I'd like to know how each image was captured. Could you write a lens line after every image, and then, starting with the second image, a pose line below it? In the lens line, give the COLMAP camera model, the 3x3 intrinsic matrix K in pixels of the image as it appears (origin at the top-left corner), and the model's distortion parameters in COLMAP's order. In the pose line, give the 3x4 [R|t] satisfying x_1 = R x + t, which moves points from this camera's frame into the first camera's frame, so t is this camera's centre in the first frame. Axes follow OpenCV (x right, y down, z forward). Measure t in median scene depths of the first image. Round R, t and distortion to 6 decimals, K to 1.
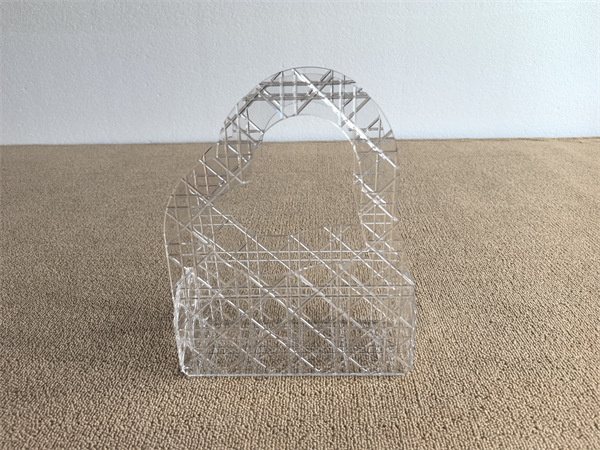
lens RADIAL K [[480.5, 0, 304.5], [0, 480.5, 224.9], [0, 0, 1]] dist [-0.006559, -0.014854]
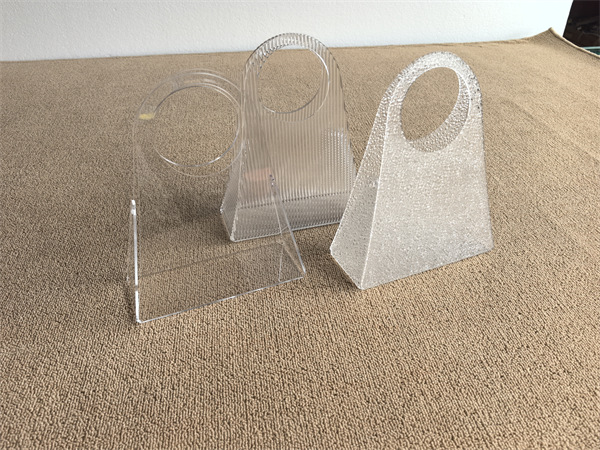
lens RADIAL K [[475.6, 0, 301.0], [0, 475.6, 235.2], [0, 0, 1]] dist [-0.005708, -0.012860]
pose [[0.985799, -0.082567, 0.146228, -0.096459], [0.048976, 0.974280, 0.219954, 0.008217], [-0.160628, -0.209669, 0.964488, -0.203453]]
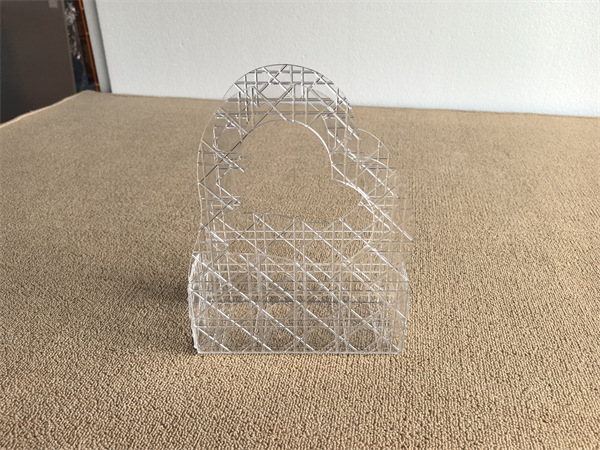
lens RADIAL K [[482.1, 0, 304.5], [0, 482.1, 231.9], [0, 0, 1]] dist [0.000035, -0.037971]
pose [[0.985268, 0.095075, -0.142155, -0.127535], [-0.079794, 0.990769, 0.109592, -0.008774], [0.151262, -0.096635, 0.983759, -0.065923]]
